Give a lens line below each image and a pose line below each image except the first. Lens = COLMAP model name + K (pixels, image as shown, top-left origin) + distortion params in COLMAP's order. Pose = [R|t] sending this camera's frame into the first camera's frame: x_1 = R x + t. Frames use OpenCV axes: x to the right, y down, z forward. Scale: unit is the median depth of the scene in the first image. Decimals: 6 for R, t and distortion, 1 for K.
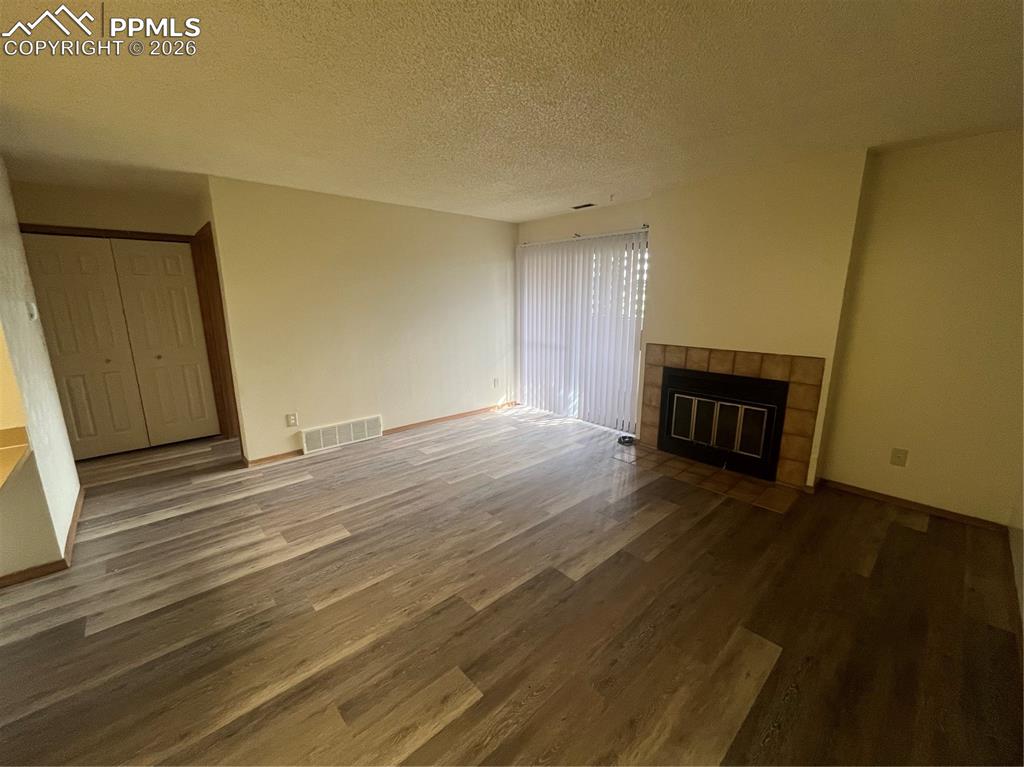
lens RADIAL K [[414.8, 0, 512.0], [0, 414.8, 383.5], [0, 0, 1]] dist [-0.001650, -0.000416]
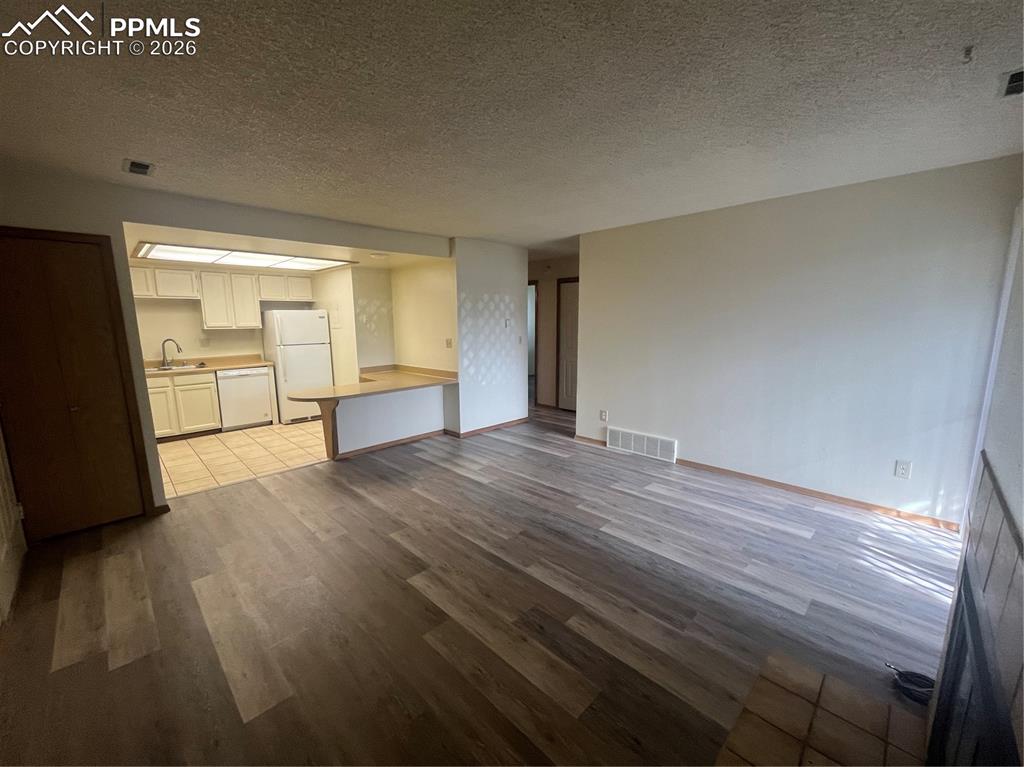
lens RADIAL K [[414.8, 0, 512.0], [0, 414.8, 383.5], [0, 0, 1]] dist [-0.001650, -0.000416]
pose [[0.046160, 0.156514, -0.986597, 0.704821], [-0.193028, 0.970432, 0.144918, -0.140072], [0.980107, 0.183751, 0.075007, 0.670712]]
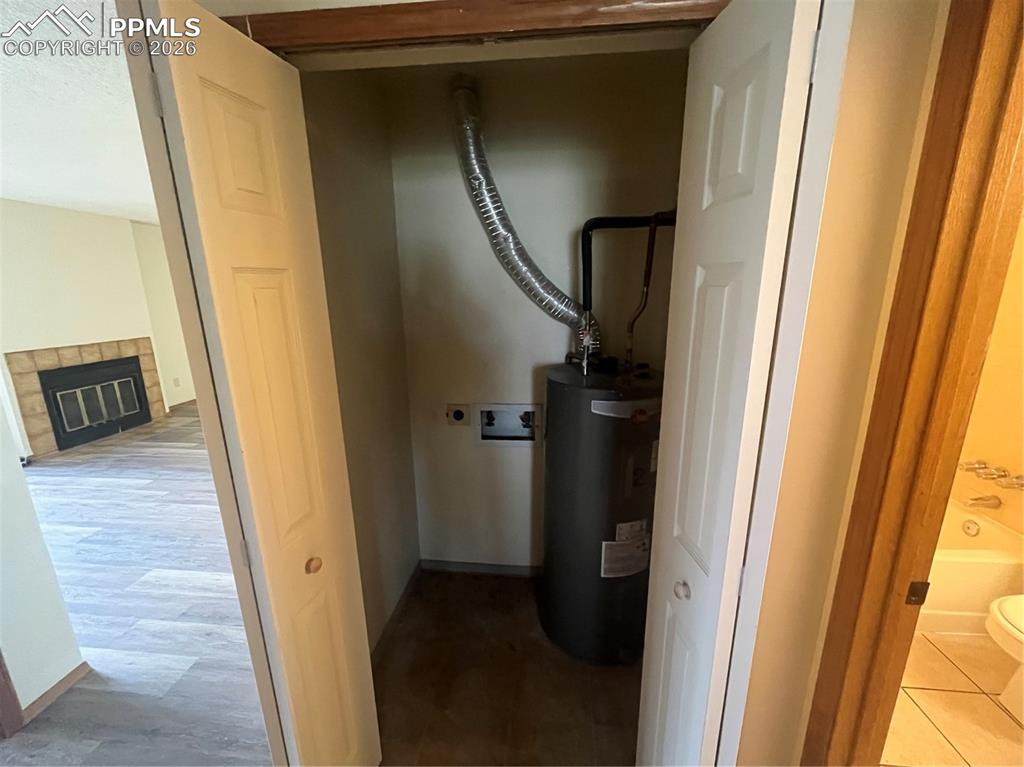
lens RADIAL K [[414.8, 0, 512.0], [0, 414.8, 383.5], [0, 0, 1]] dist [-0.001650, -0.000416]
pose [[-0.666204, -0.153414, 0.729819, -1.276965], [0.162926, 0.925033, 0.343175, -0.189888], [-0.727755, 0.347531, -0.591266, 0.831216]]
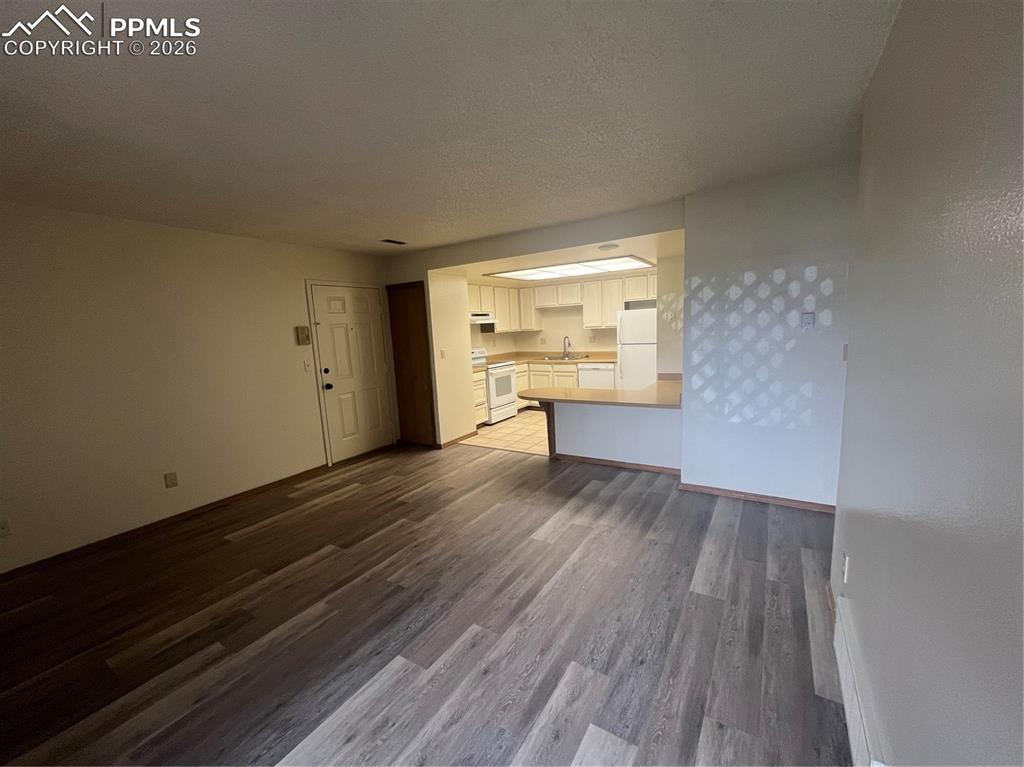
lens RADIAL K [[414.8, 0, 512.0], [0, 414.8, 383.5], [0, 0, 1]] dist [-0.001650, -0.000416]
pose [[-0.963220, 0.086195, -0.254516, -0.070168], [-0.002042, 0.944782, 0.327692, -0.278296], [0.268707, 0.316159, -0.909857, 1.355986]]
